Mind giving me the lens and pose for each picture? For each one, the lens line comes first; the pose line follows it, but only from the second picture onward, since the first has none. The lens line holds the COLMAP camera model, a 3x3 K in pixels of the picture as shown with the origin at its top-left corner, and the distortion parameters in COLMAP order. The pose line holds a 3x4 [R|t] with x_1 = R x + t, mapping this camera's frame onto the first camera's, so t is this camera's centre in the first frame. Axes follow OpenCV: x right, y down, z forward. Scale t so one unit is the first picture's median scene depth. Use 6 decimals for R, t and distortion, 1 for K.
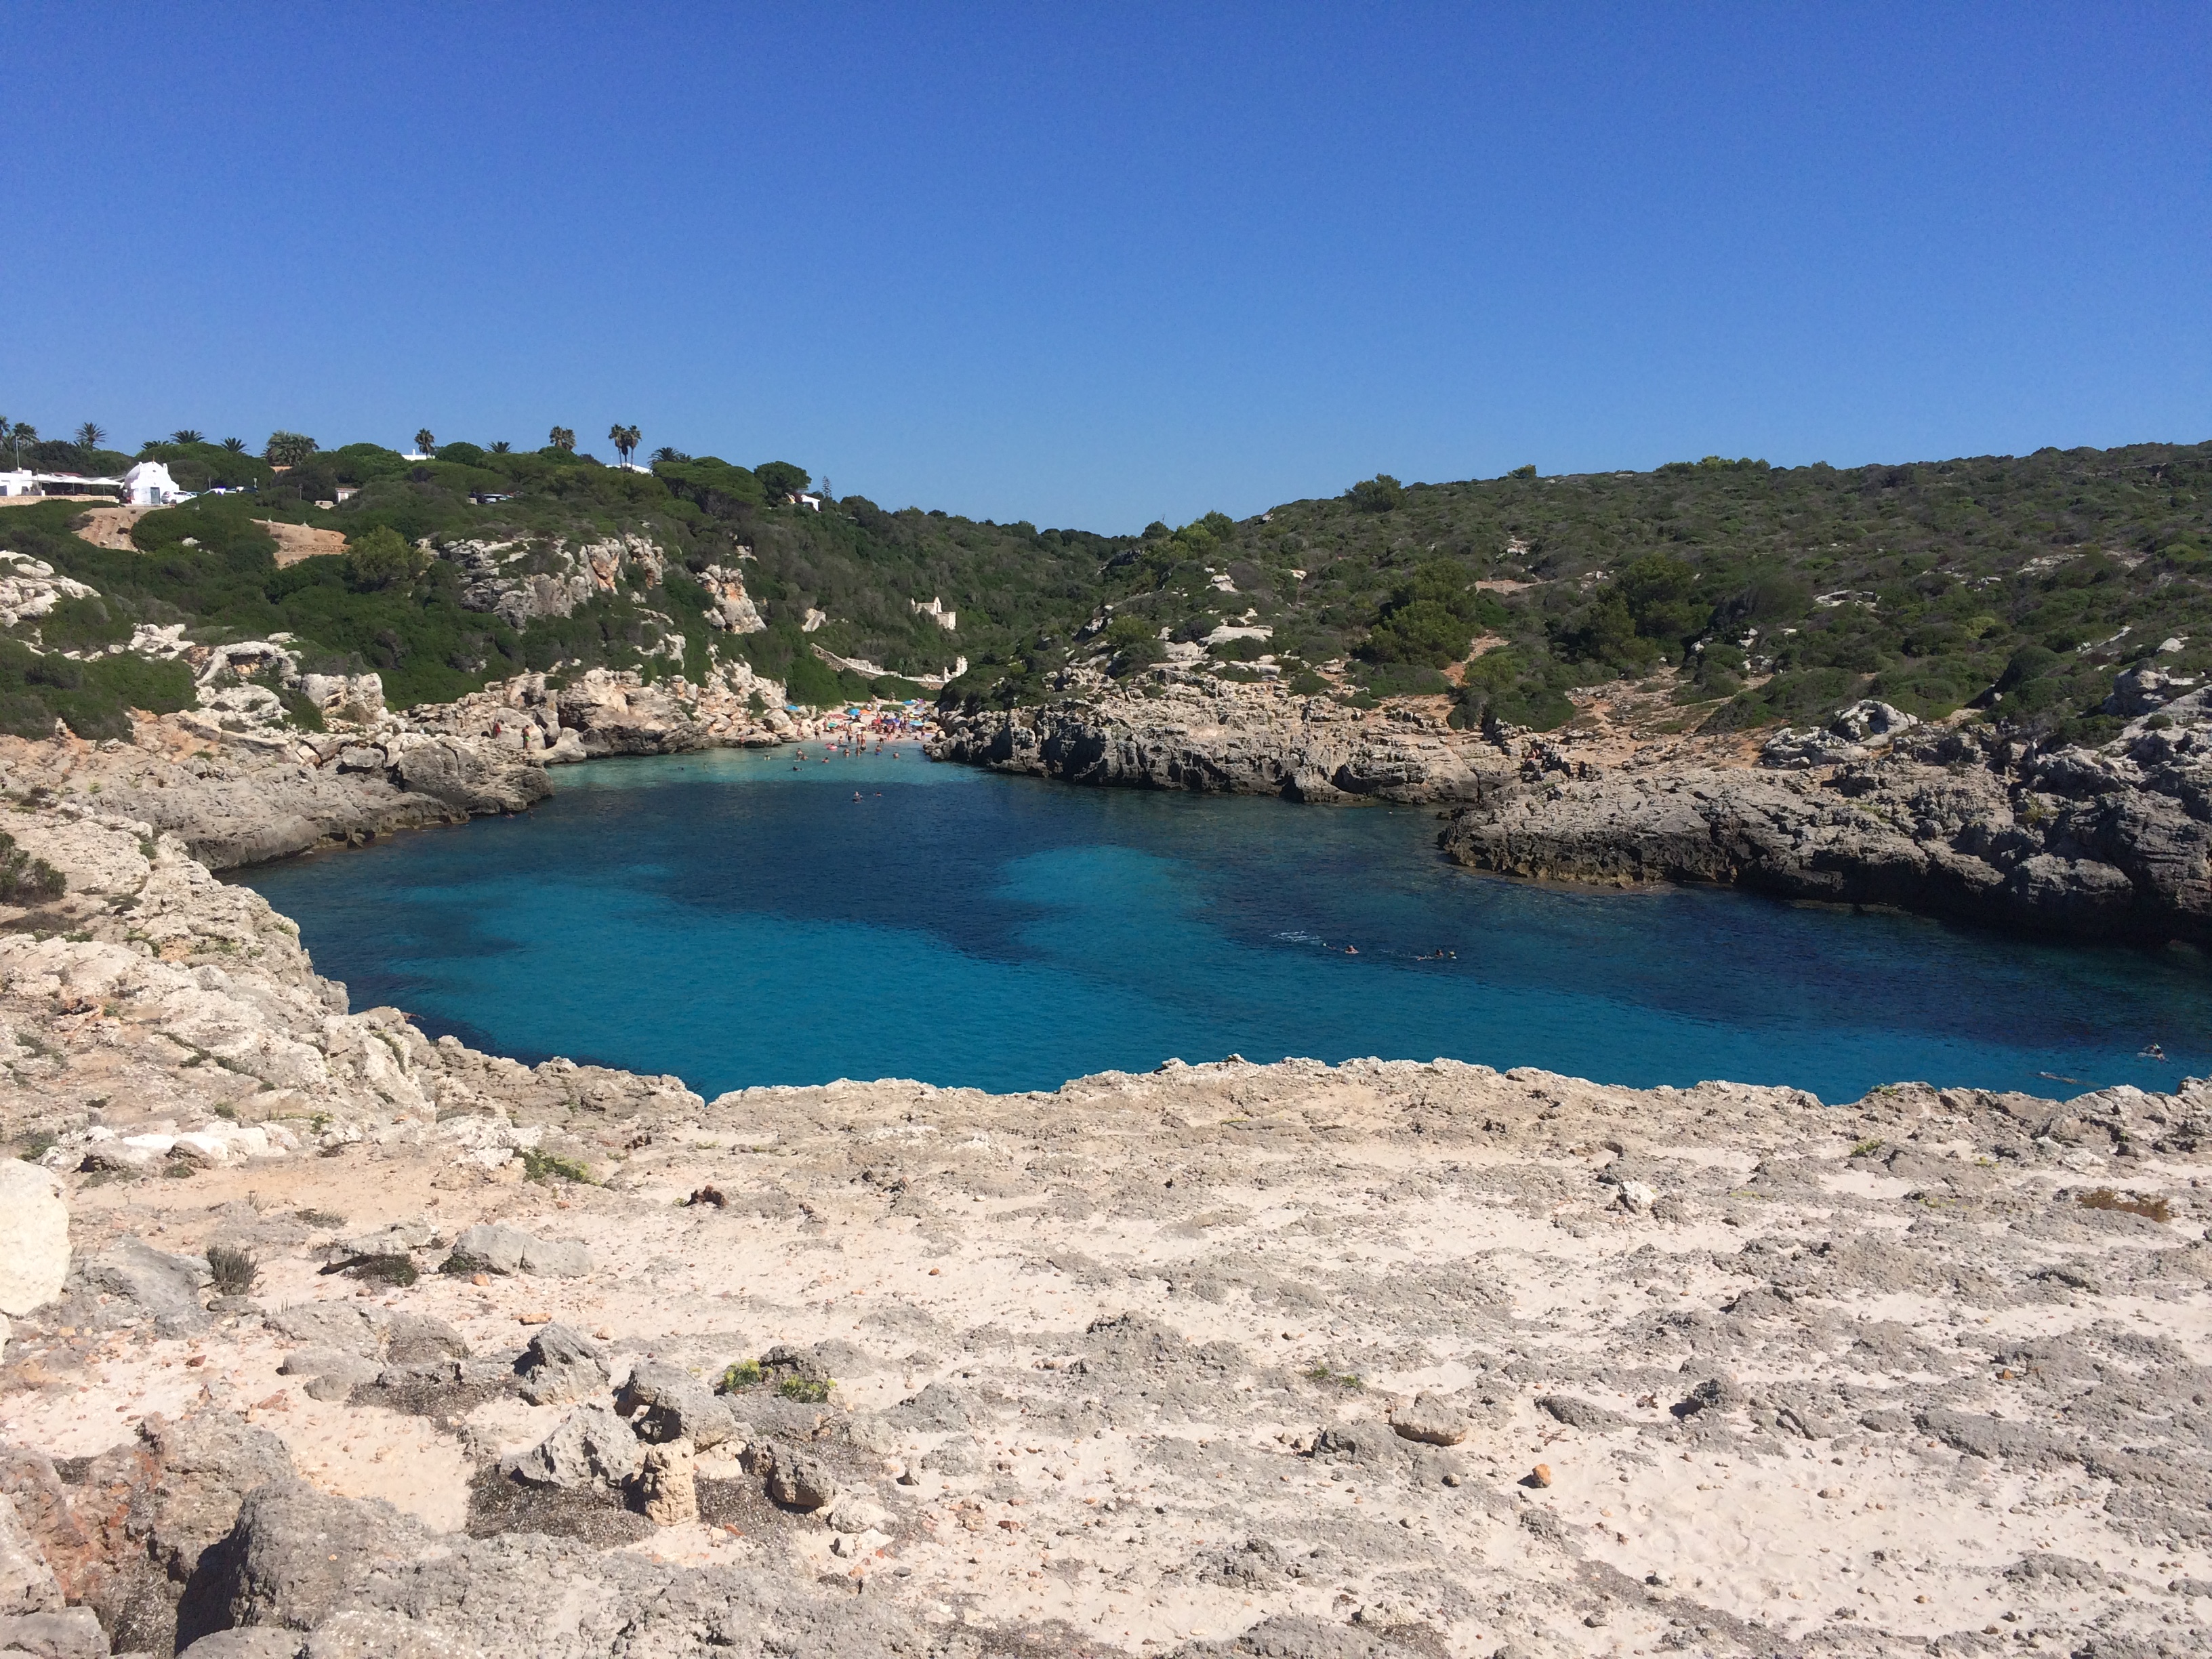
lens RADIAL K [[1997.8, 0, 1106.0], [0, 1997.8, 829.5], [0, 0, 1]] dist [0.096094, -0.097686]
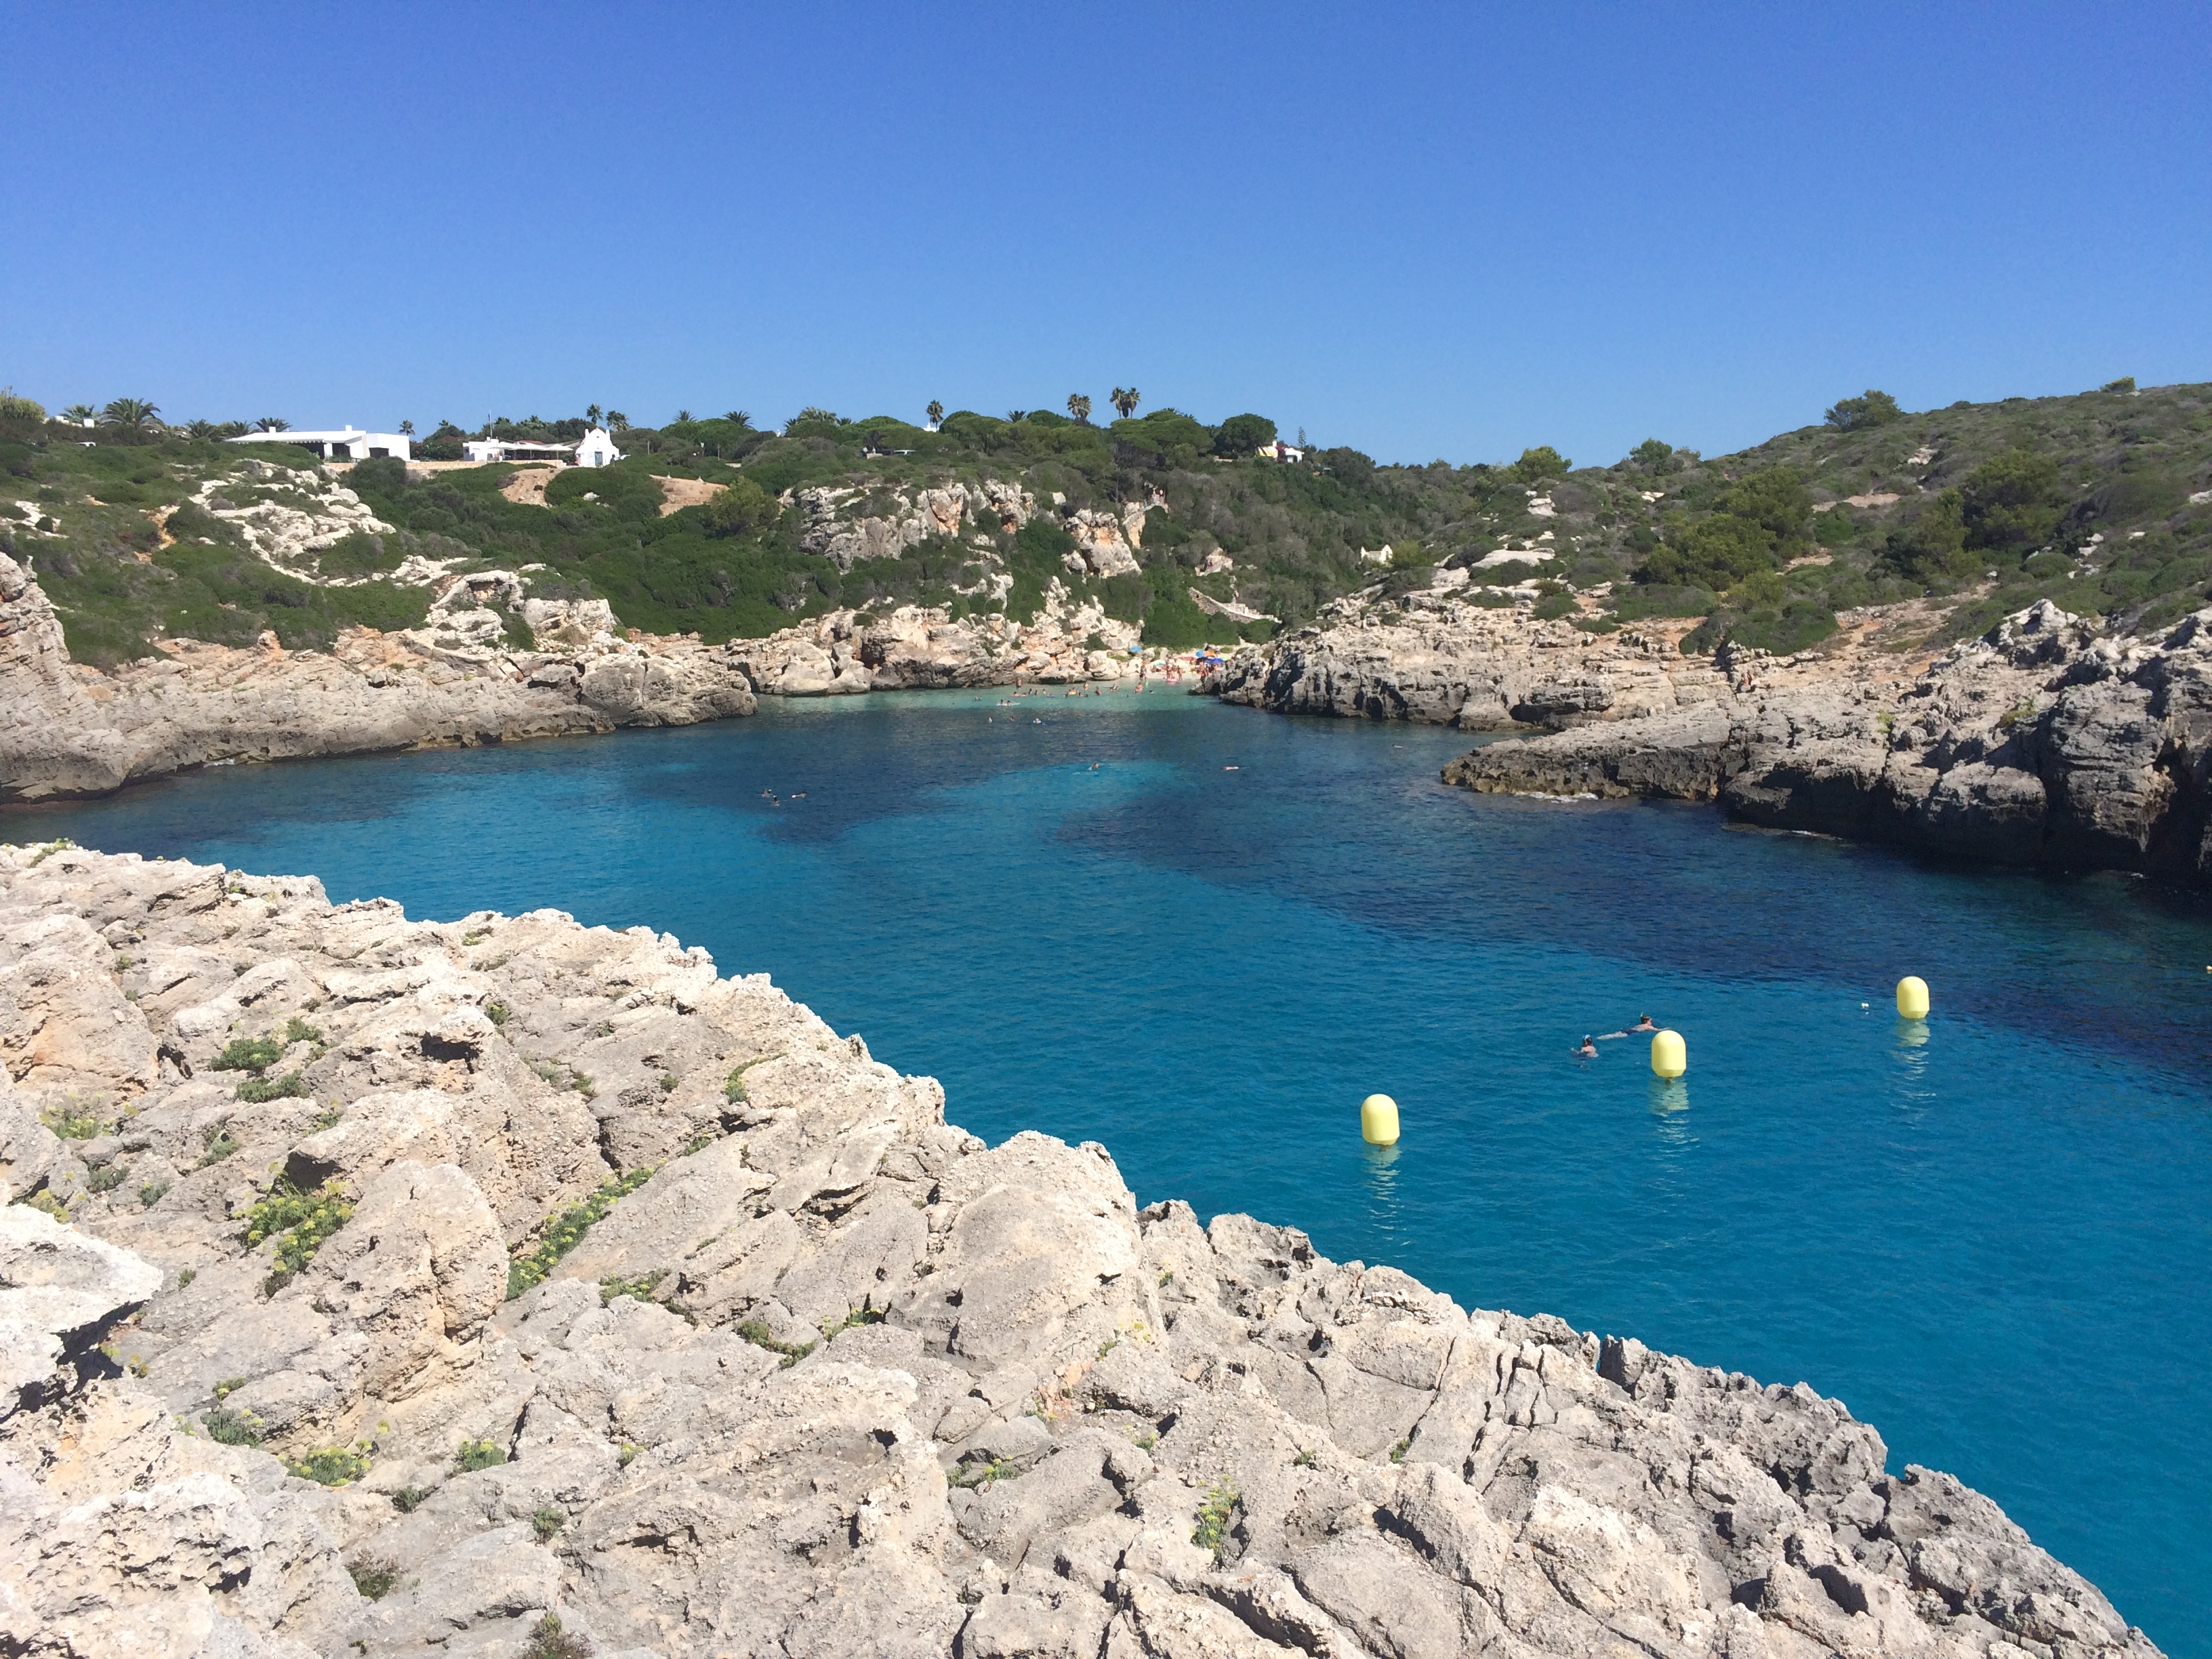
lens RADIAL K [[1997.8, 0, 1106.0], [0, 1997.8, 829.5], [0, 0, 1]] dist [0.096094, -0.097686]
pose [[0.935424, 0.029734, -0.352276, 0.215884], [-0.026523, 0.999551, 0.013940, 0.018511], [0.352532, -0.003696, 0.935793, 0.071300]]
